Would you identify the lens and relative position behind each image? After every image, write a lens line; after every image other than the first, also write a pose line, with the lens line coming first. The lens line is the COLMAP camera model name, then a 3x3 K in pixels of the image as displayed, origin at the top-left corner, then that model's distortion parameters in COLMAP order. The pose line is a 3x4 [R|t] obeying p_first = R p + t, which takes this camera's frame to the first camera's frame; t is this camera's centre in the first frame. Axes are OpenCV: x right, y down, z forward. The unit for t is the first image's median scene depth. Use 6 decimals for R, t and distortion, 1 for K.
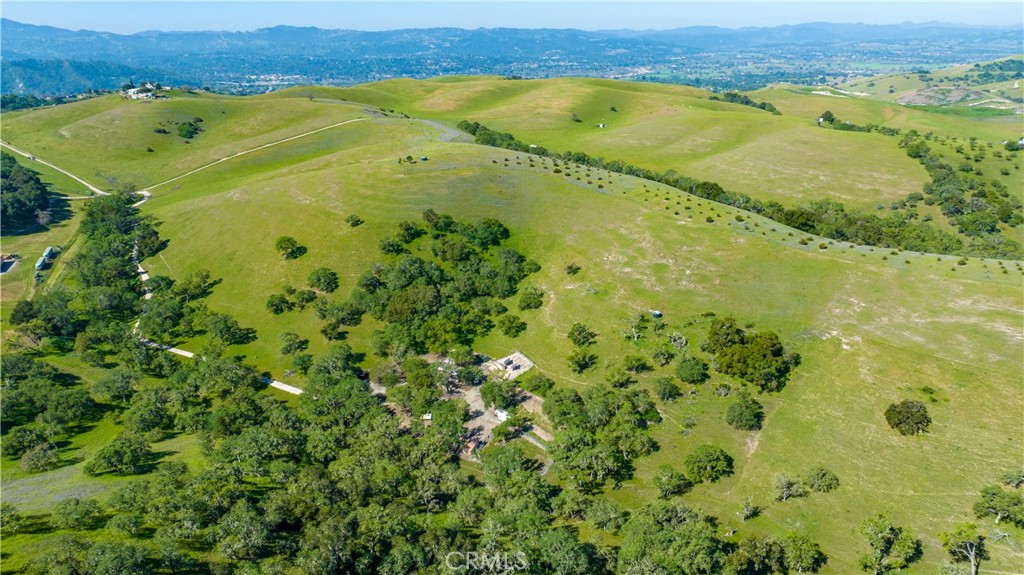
lens RADIAL K [[720.9, 0, 515.7], [0, 720.9, 293.0], [0, 0, 1]] dist [-0.035632, 0.040399]
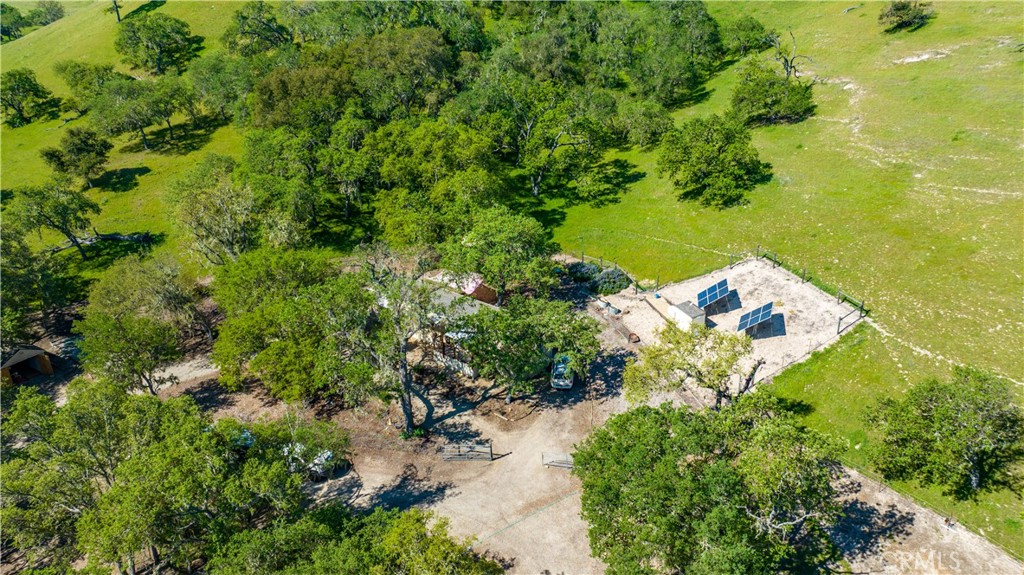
lens RADIAL K [[720.9, 0, 517.4], [0, 720.9, 285.2], [0, 0, 1]] dist [-0.035632, 0.040399]
pose [[0.989040, 0.063579, -0.133260, -0.040156], [-0.057437, 0.997124, 0.049445, 0.083828], [0.136021, -0.041249, 0.989847, 0.771286]]
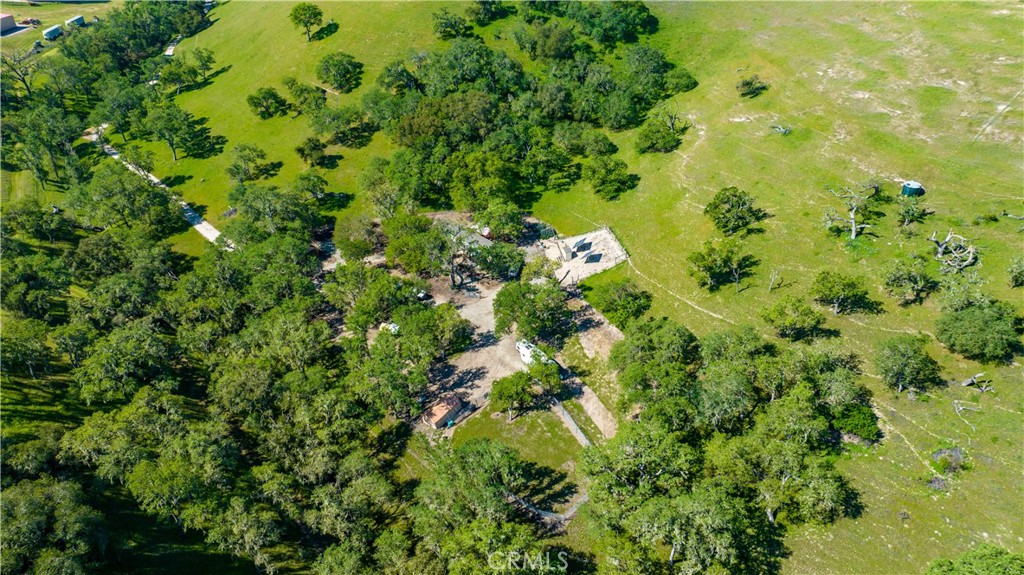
lens RADIAL K [[720.9, 0, 517.9], [0, 720.9, 291.9], [0, 0, 1]] dist [-0.035632, 0.040399]
pose [[0.956150, 0.157681, -0.246807, 0.077739], [-0.107567, 0.972870, 0.204825, 0.026954], [0.272408, -0.169295, 0.947171, 0.483161]]
